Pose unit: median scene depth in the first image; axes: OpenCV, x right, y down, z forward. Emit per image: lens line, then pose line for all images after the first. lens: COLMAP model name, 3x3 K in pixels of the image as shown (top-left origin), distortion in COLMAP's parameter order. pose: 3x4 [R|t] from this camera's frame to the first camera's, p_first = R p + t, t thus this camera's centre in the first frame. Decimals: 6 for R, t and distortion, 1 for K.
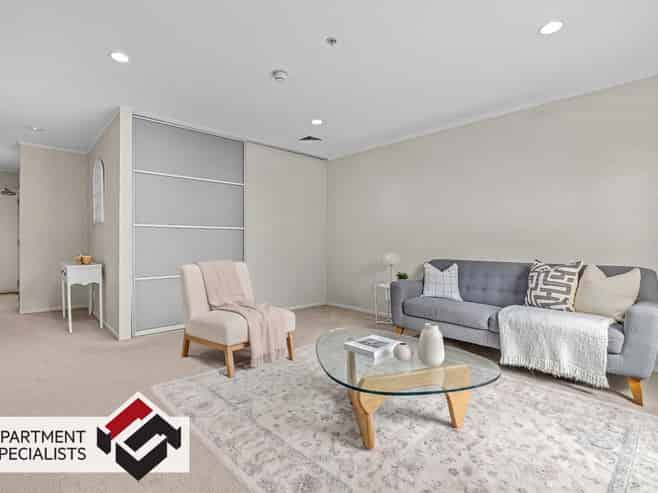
lens RADIAL K [[374.5, 0, 329.0], [0, 374.5, 246.5], [0, 0, 1]] dist [0.000375, 0.000113]
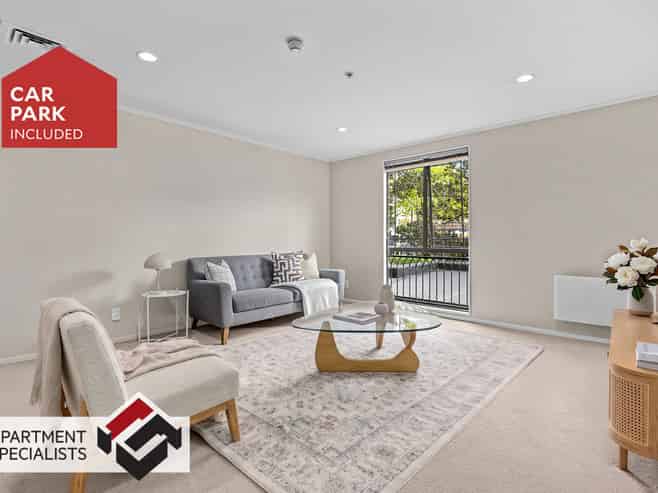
lens RADIAL K [[315.0, 0, 329.0], [0, 315.0, 246.5], [0, 0, 1]] dist [0.000909, -0.000011]
pose [[-0.024859, -0.033198, 0.999140, -0.767001], [0.019888, 0.999234, 0.033696, -0.026025], [-0.999493, 0.020708, -0.024180, 0.880074]]
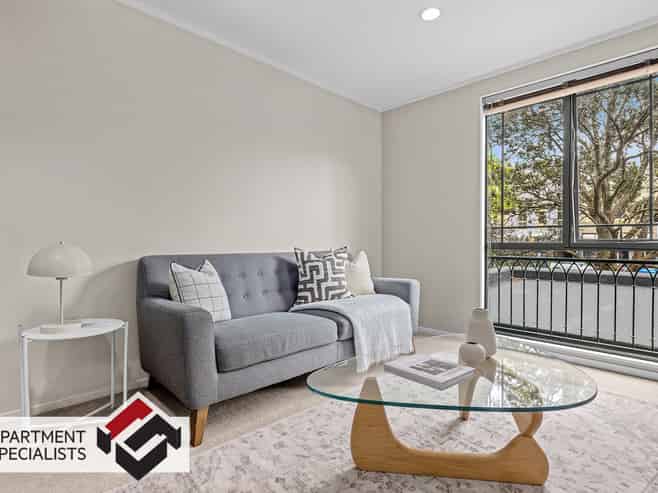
lens RADIAL K [[358.7, 0, 329.0], [0, 358.7, 246.5], [0, 0, 1]] dist [0.035009, 0.000176]
pose [[0.042057, -0.024462, 0.998816, -0.289524], [0.018790, 0.999543, 0.023689, 0.015537], [-0.998939, 0.017771, 0.042498, 0.973219]]
